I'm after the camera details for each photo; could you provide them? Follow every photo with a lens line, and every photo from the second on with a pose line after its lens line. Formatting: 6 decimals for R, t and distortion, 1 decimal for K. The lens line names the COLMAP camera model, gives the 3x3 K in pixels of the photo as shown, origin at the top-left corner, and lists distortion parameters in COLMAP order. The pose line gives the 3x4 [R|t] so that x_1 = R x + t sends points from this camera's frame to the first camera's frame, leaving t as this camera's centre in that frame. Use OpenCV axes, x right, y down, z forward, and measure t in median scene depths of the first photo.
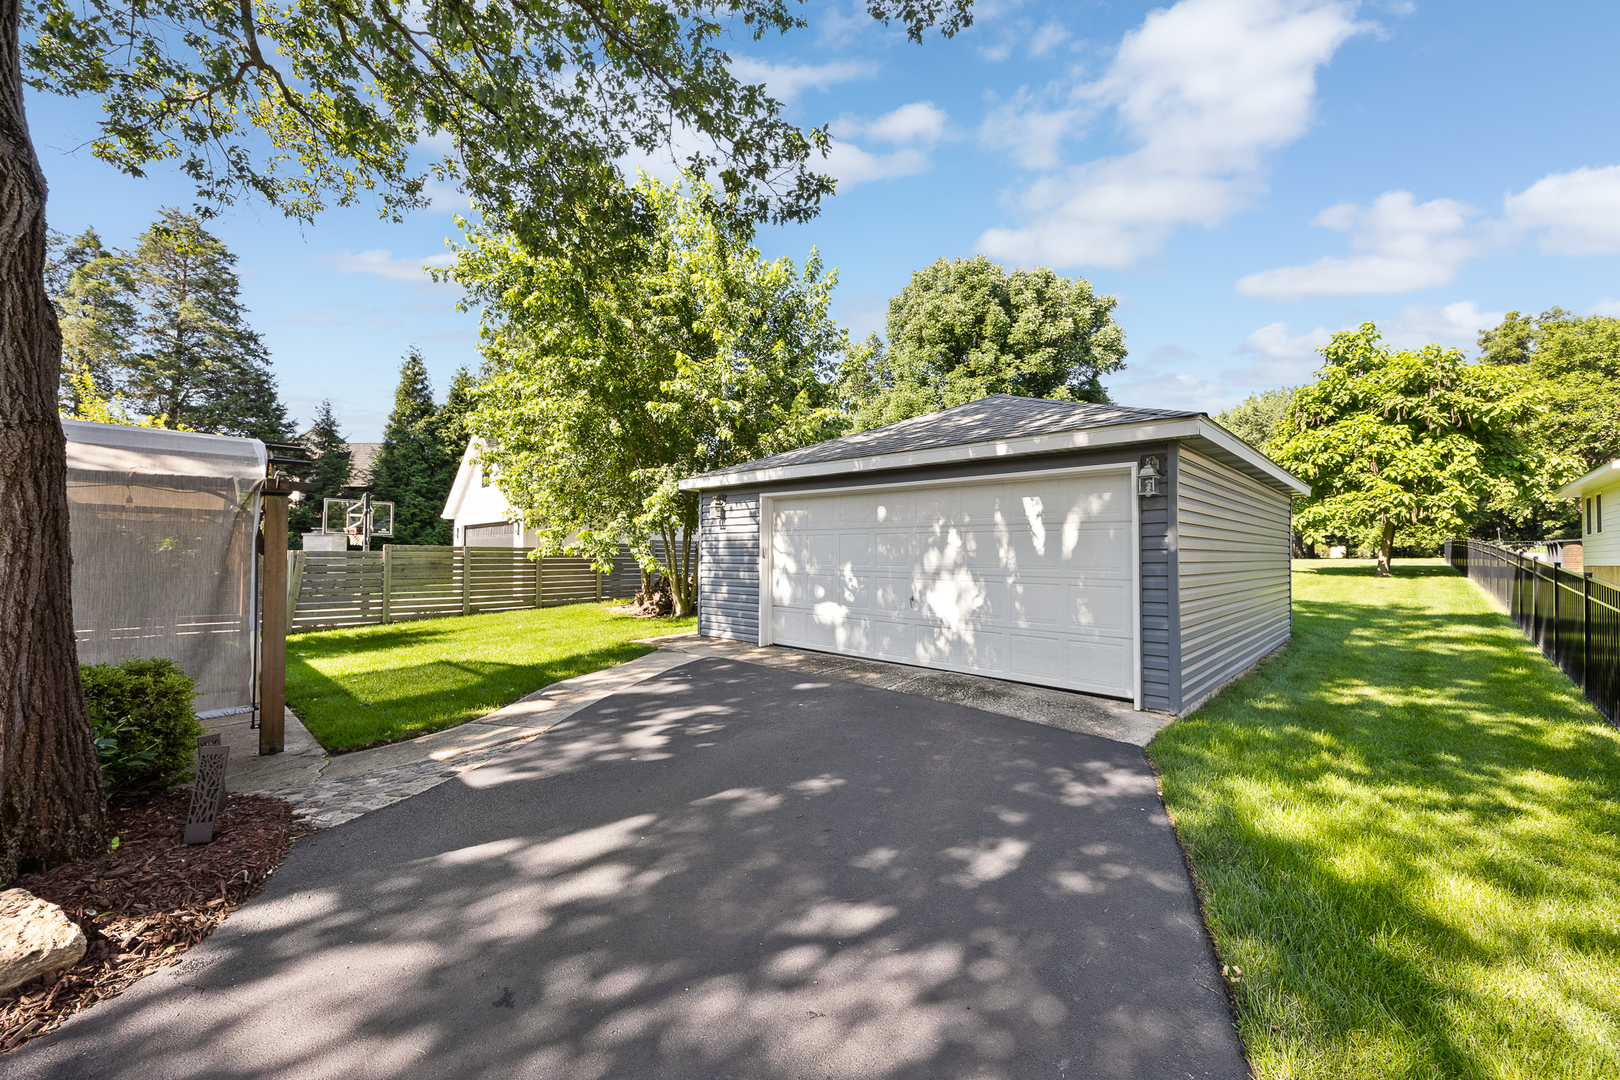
lens RADIAL K [[659.9, 0, 798.2], [0, 659.9, 540.3], [0, 0, 1]] dist [-0.003447, -0.000967]
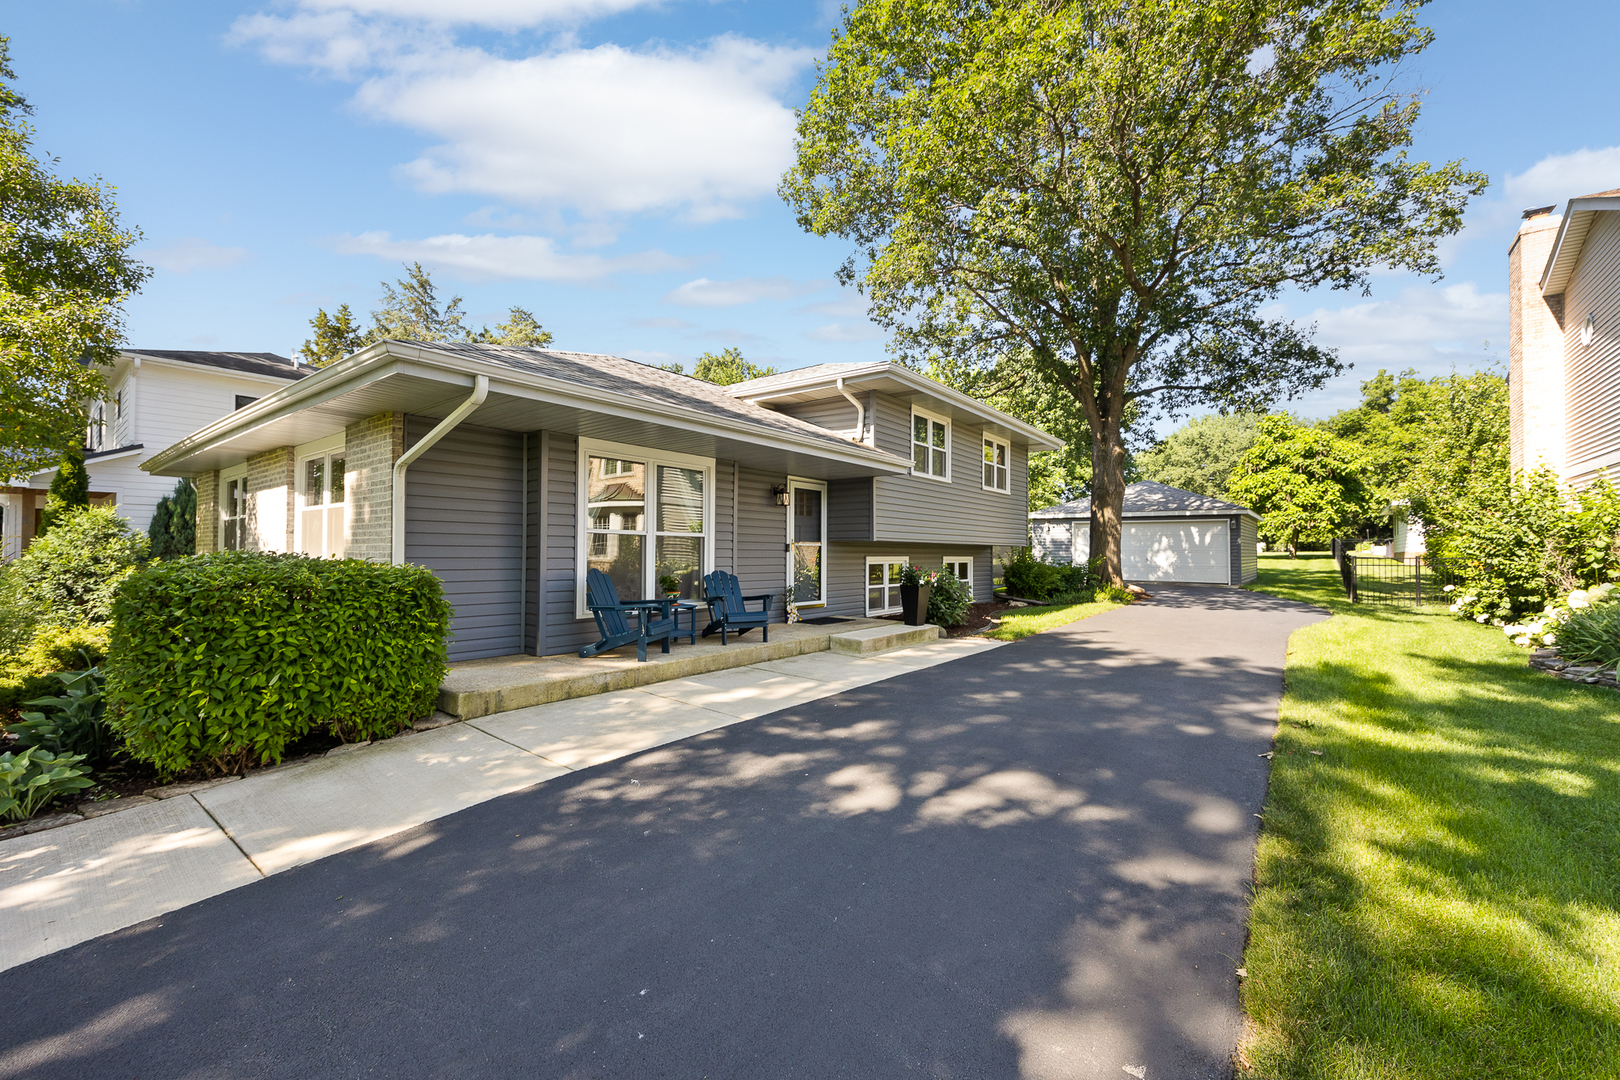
lens RADIAL K [[659.9, 0, 823.5], [0, 659.9, 545.8], [0, 0, 1]] dist [-0.003447, -0.000967]
pose [[0.994333, -0.003071, 0.106268, -0.577490], [0.001708, 0.999915, 0.012907, -0.005457], [-0.106298, -0.012653, 0.994254, -0.655456]]
